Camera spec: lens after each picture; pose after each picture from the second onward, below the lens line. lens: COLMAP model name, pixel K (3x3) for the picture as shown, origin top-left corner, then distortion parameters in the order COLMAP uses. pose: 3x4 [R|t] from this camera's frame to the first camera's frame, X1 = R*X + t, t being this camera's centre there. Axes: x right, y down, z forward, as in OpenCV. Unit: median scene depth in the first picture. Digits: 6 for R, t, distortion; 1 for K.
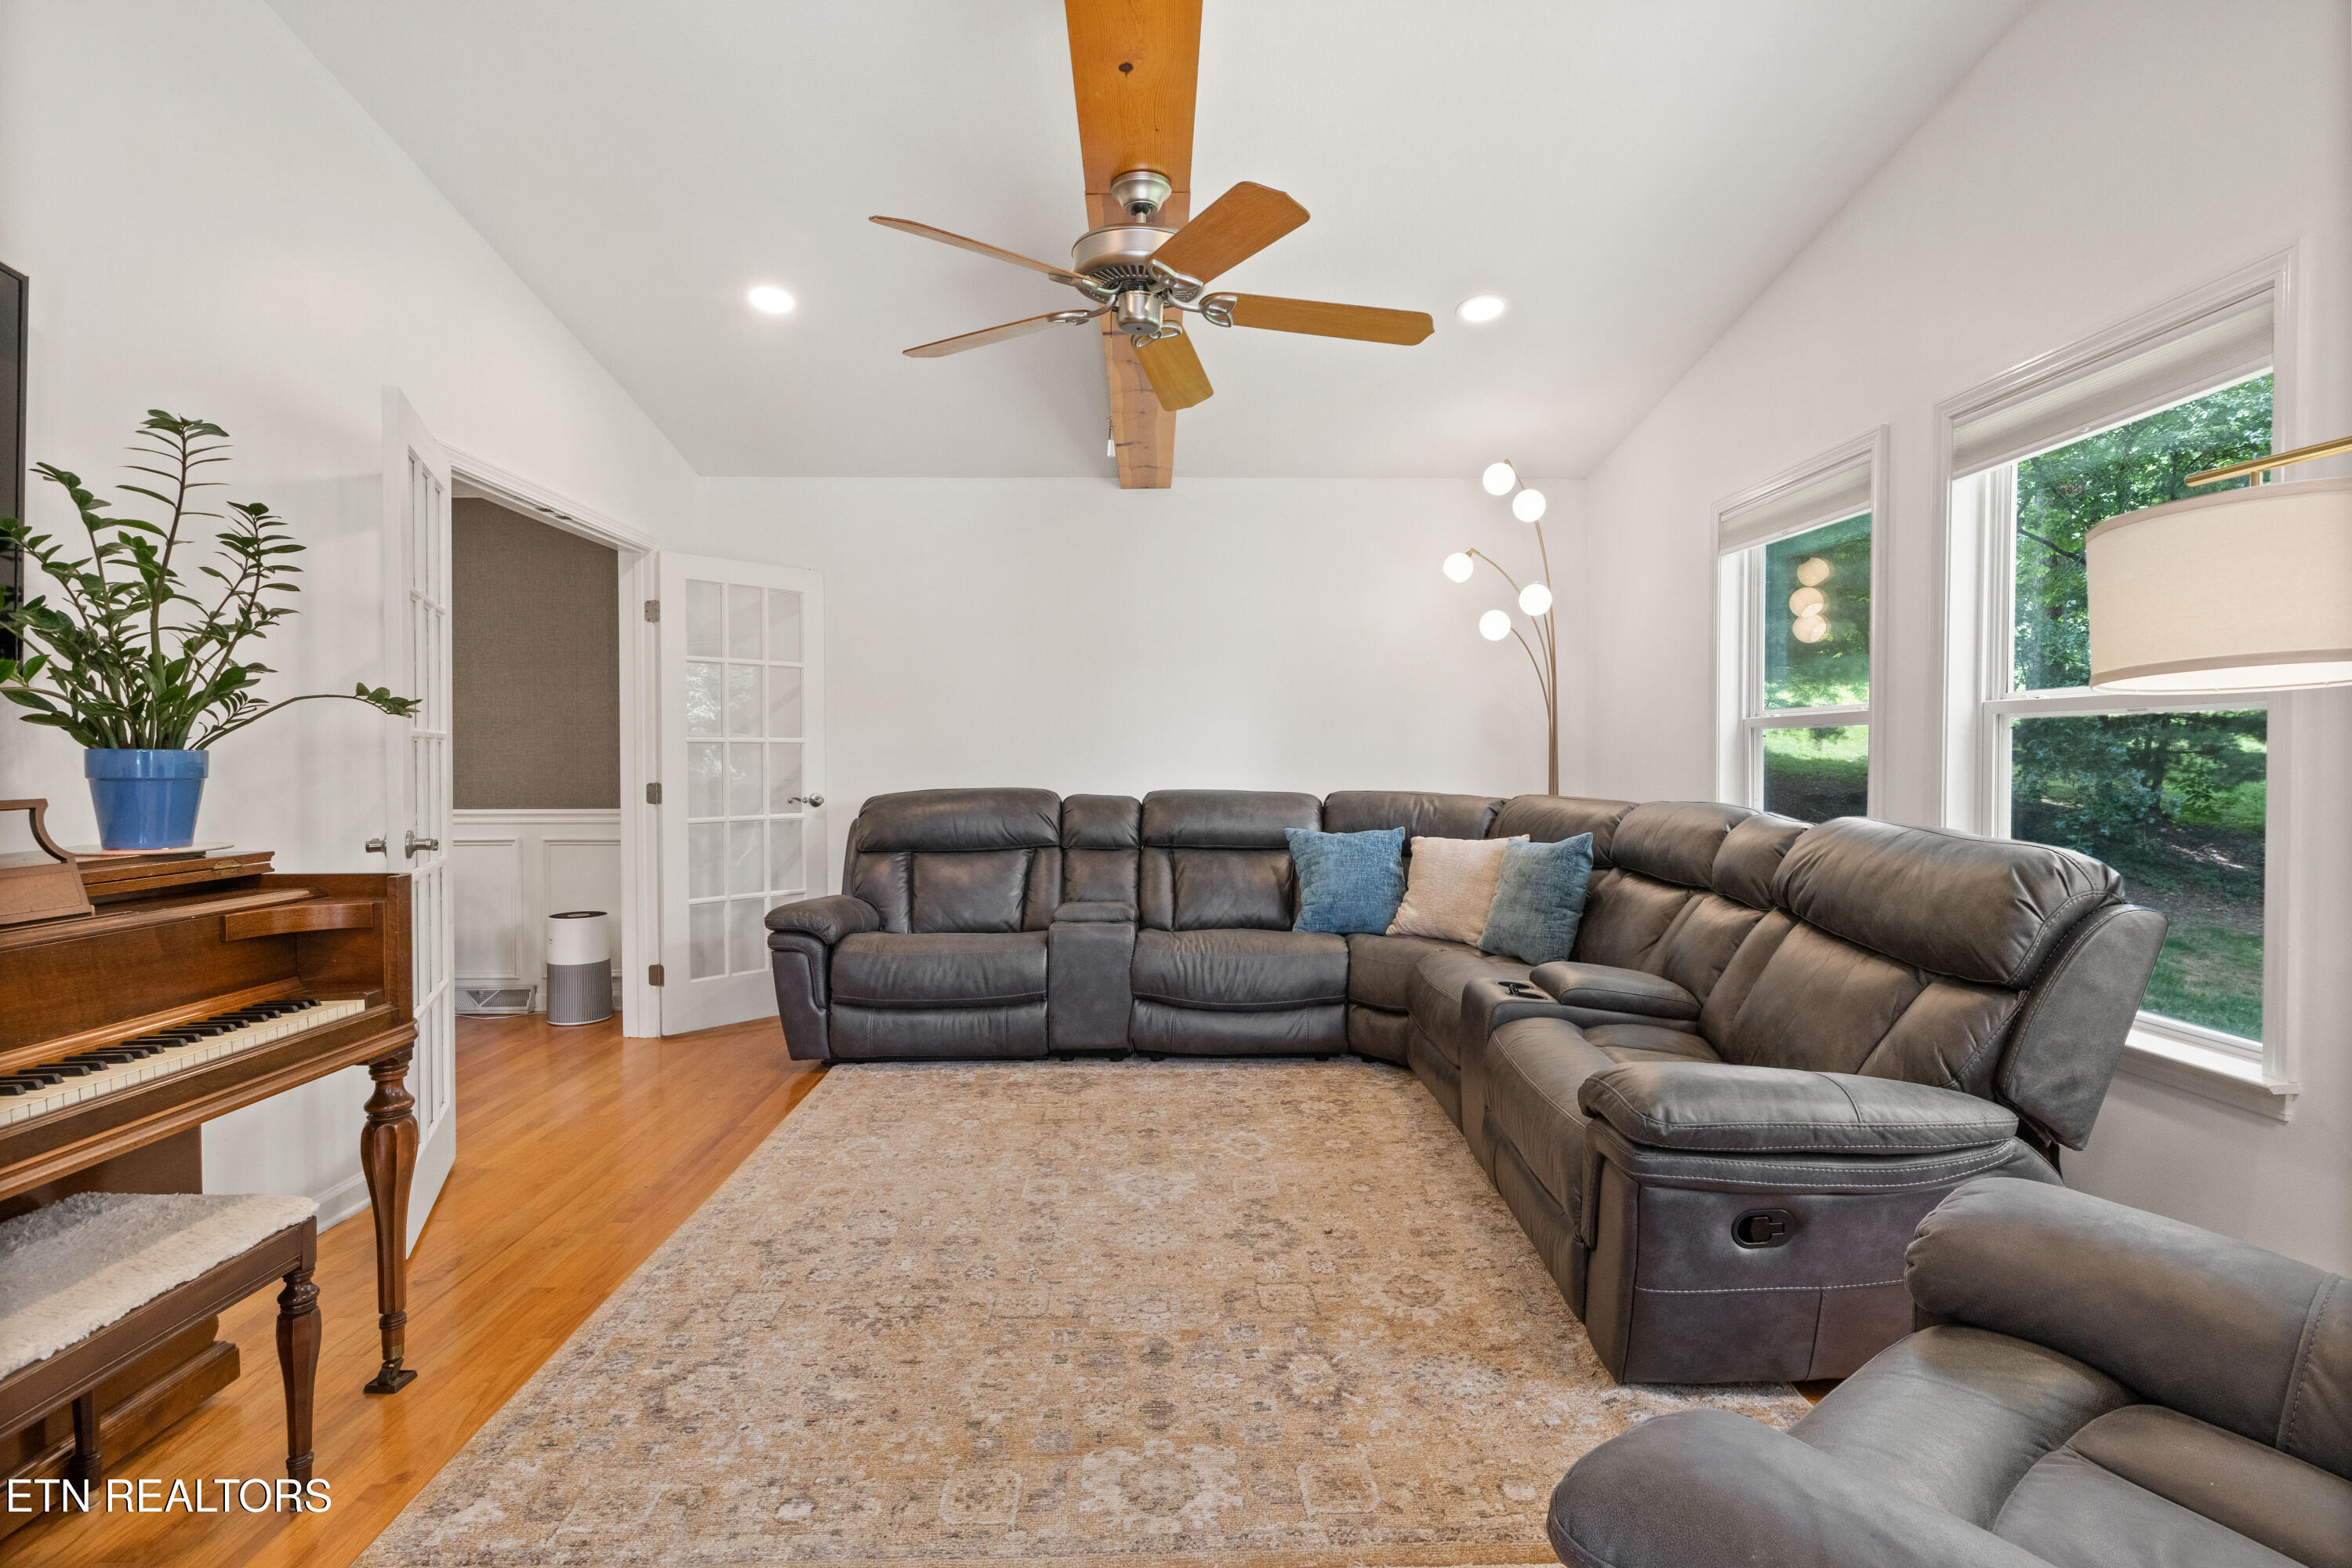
lens RADIAL K [[1206.0, 0, 1176.5], [0, 1206.0, 781.0], [0, 0, 1]] dist [0.001596, -0.000188]
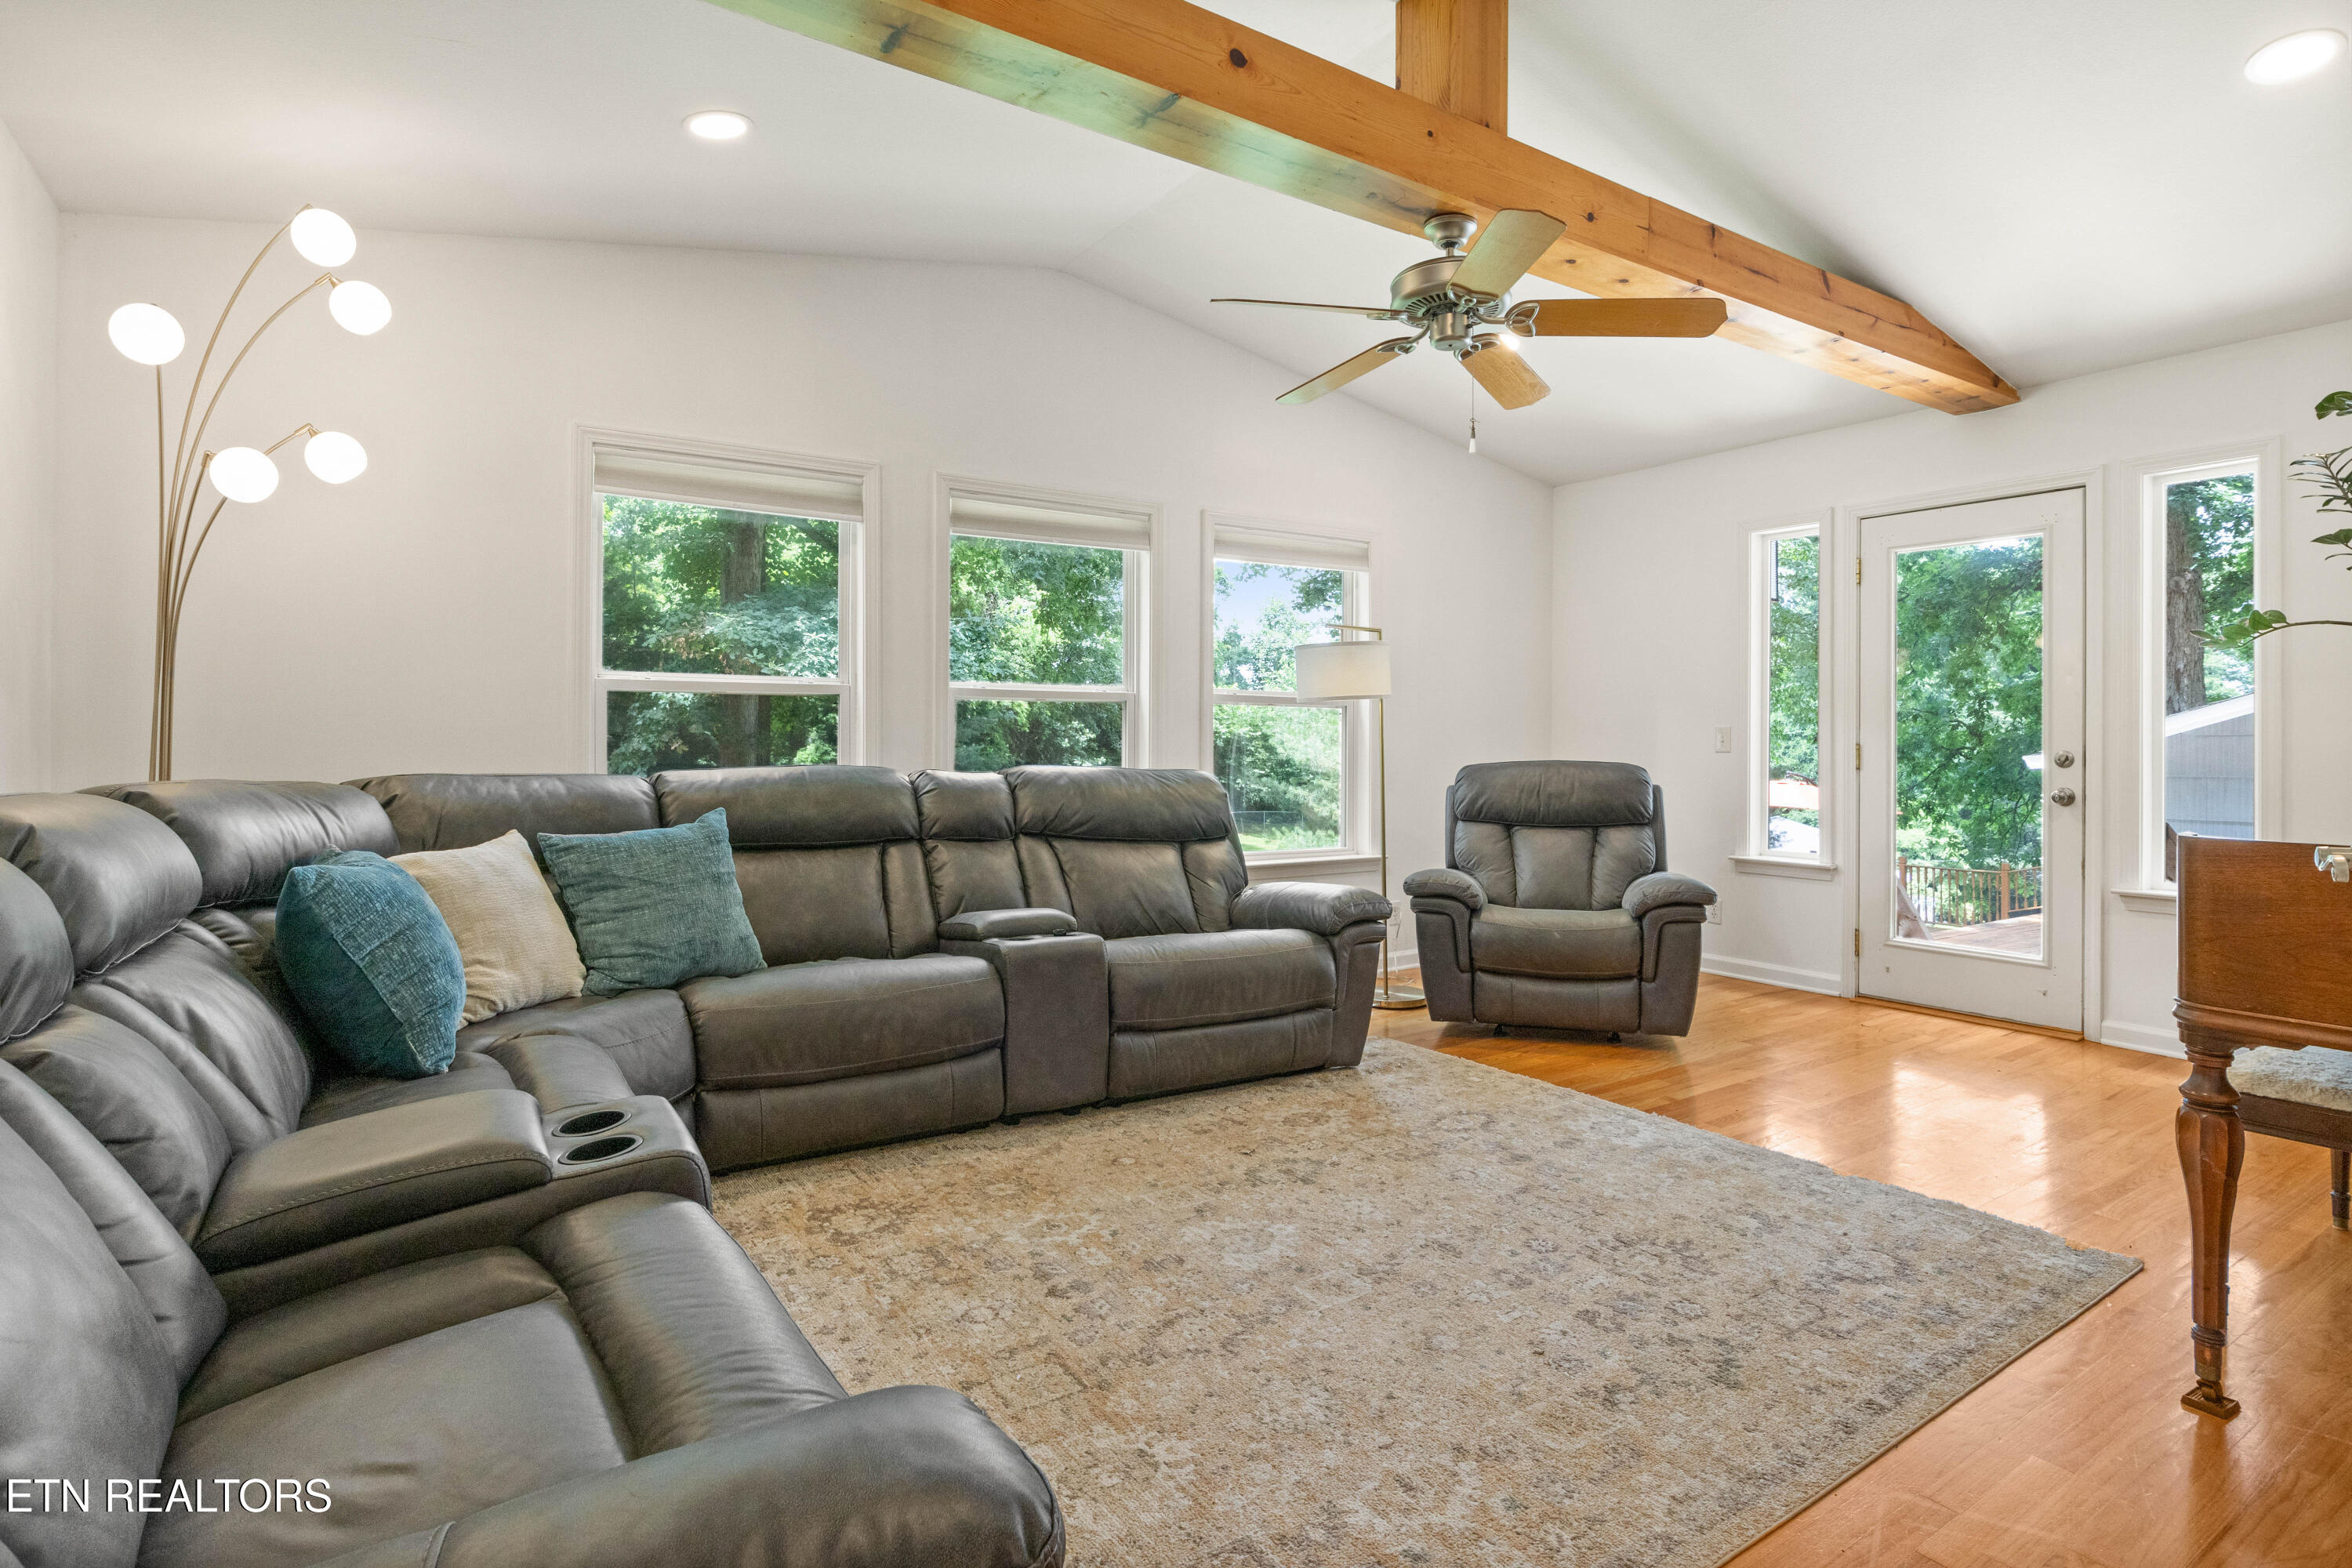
lens RADIAL K [[1206.0, 0, 1180.1], [0, 1206.0, 766.2], [0, 0, 1]] dist [0.001596, -0.000188]
pose [[-0.549148, -0.015522, 0.835581, -0.687373], [0.010776, 0.999613, 0.025651, -0.008161], [-0.835656, 0.023091, -0.548768, 1.498110]]
